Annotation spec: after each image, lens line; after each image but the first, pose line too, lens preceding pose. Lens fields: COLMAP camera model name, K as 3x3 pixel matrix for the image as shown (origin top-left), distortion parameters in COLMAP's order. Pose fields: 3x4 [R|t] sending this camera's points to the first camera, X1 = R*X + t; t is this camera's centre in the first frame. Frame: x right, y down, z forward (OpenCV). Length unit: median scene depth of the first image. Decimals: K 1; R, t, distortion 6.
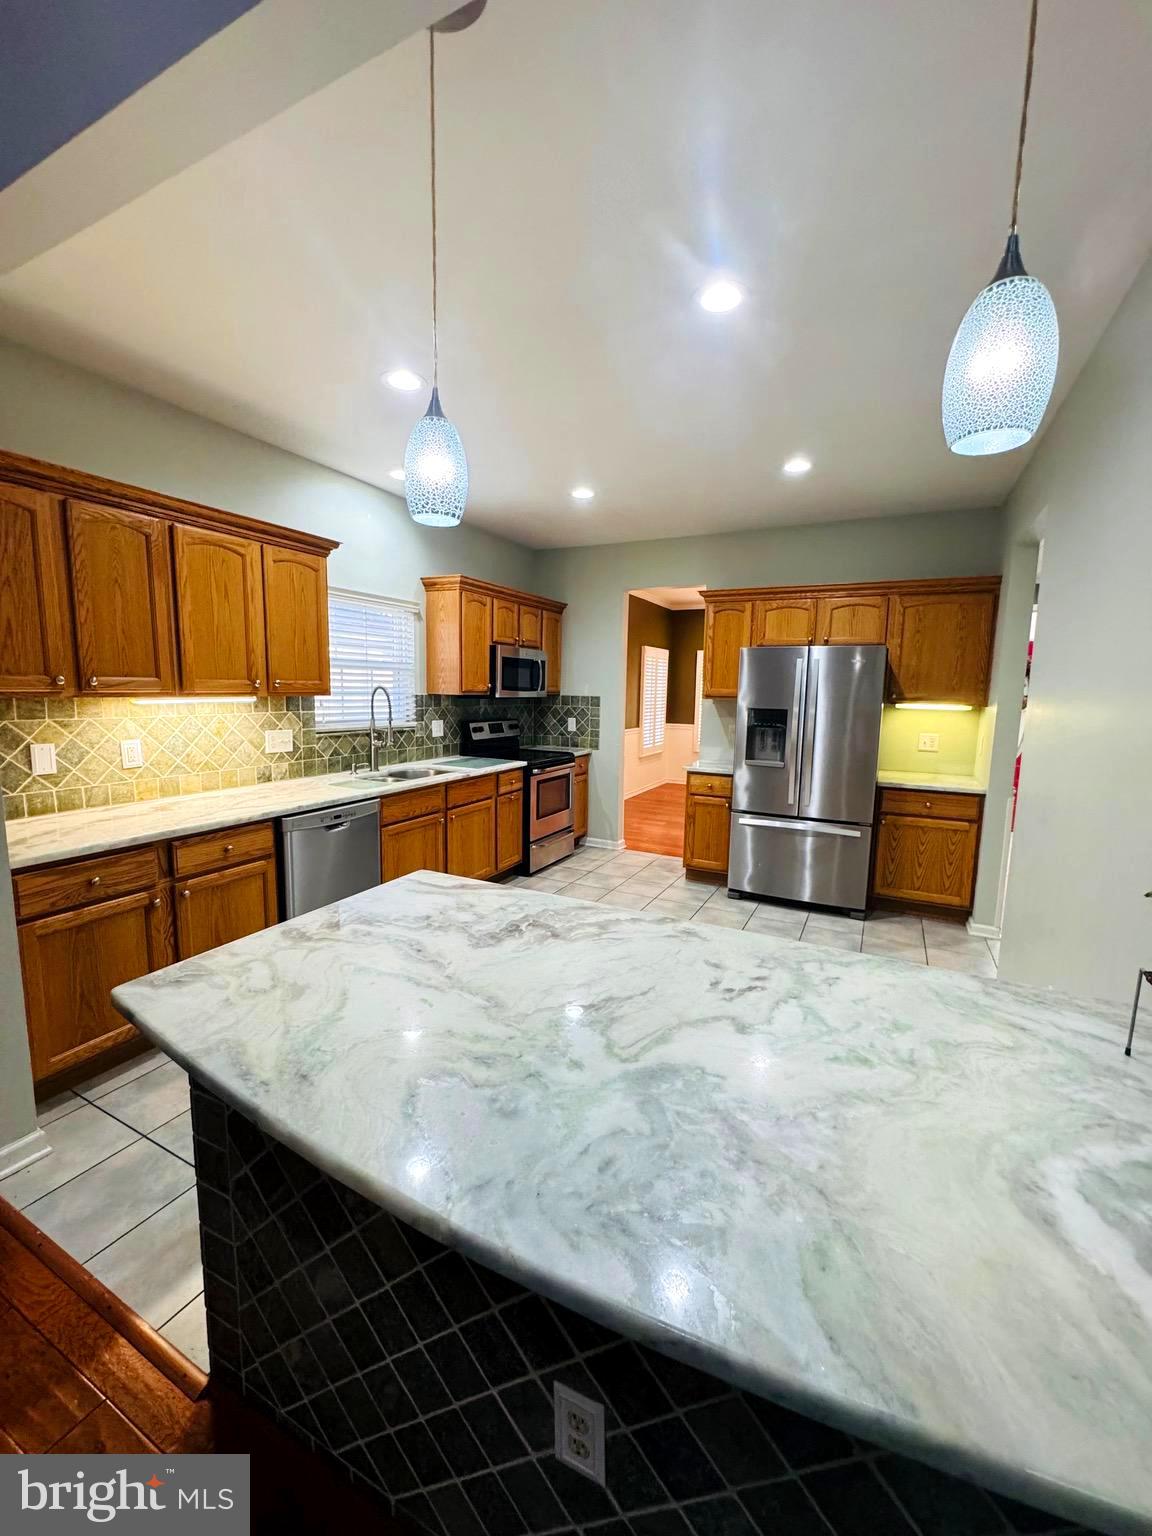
lens RADIAL K [[614.1, 0, 576.0], [0, 614.1, 768.0], [0, 0, 1]] dist [-0.003295, 0.000491]
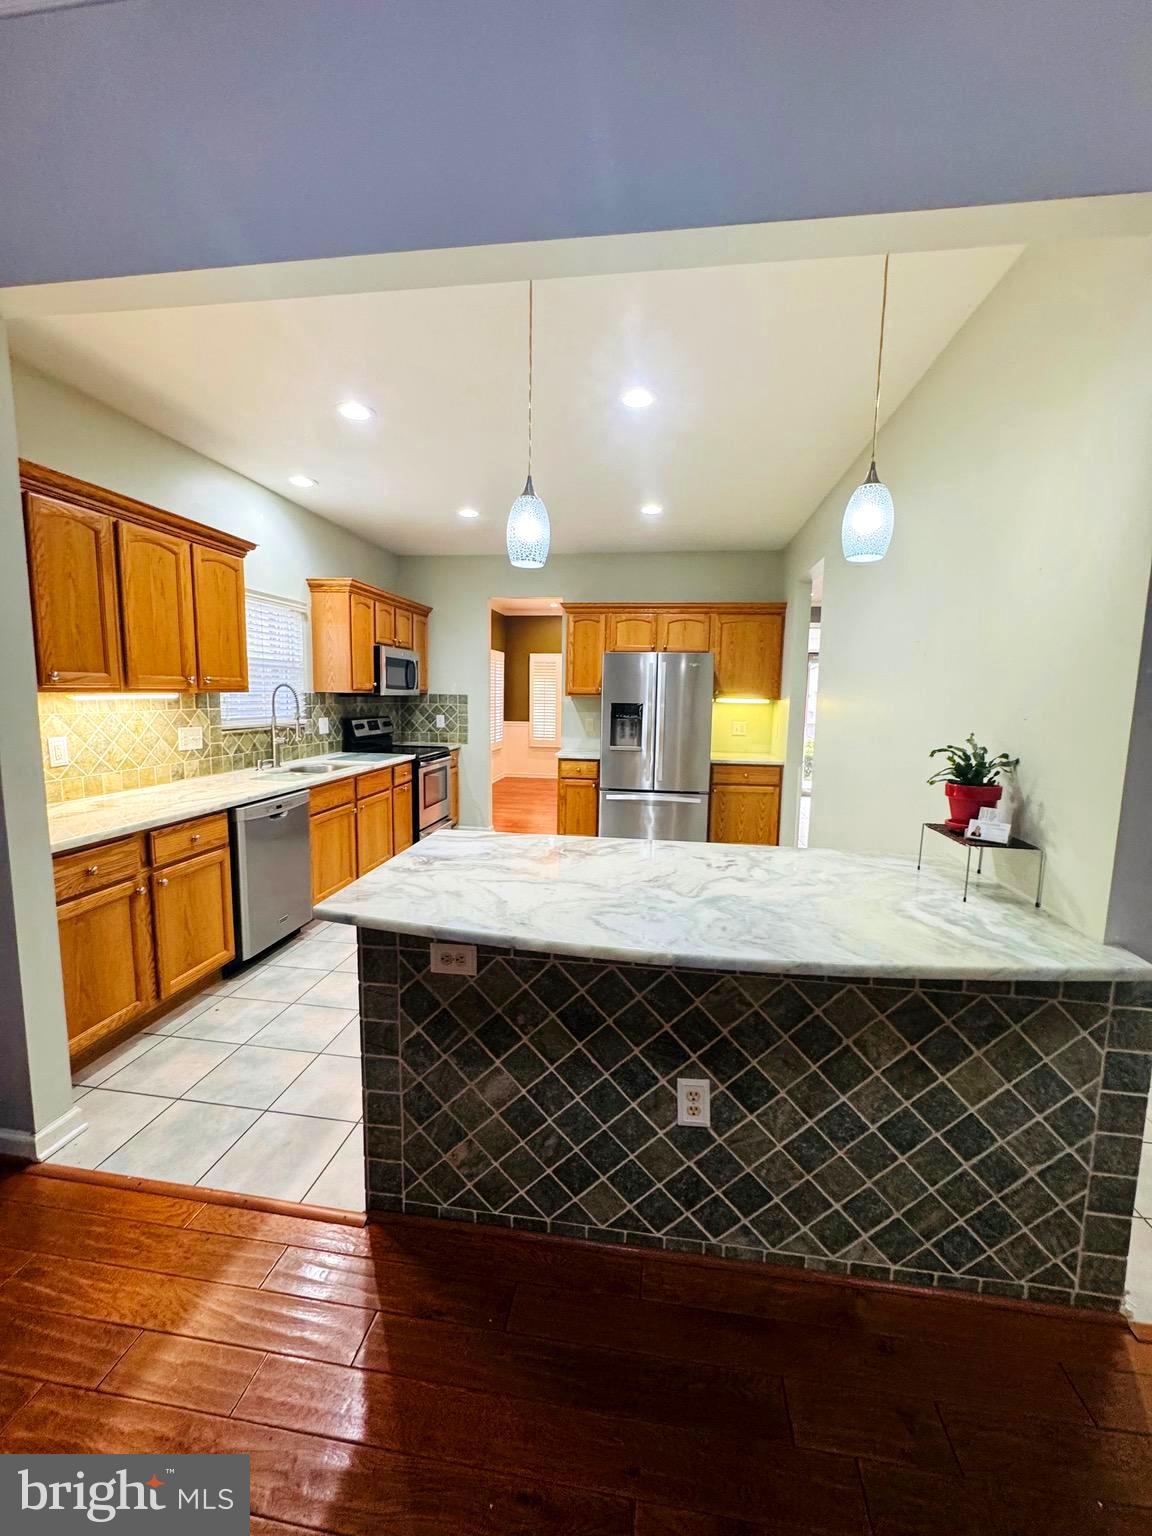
lens RADIAL K [[614.1, 0, 576.0], [0, 614.1, 768.0], [0, 0, 1]] dist [-0.003295, 0.000491]
pose [[0.947052, -0.041680, 0.318362, -0.181371], [0.042625, 0.999083, 0.004002, 0.023312], [-0.318237, 0.009780, 0.947961, -0.123713]]
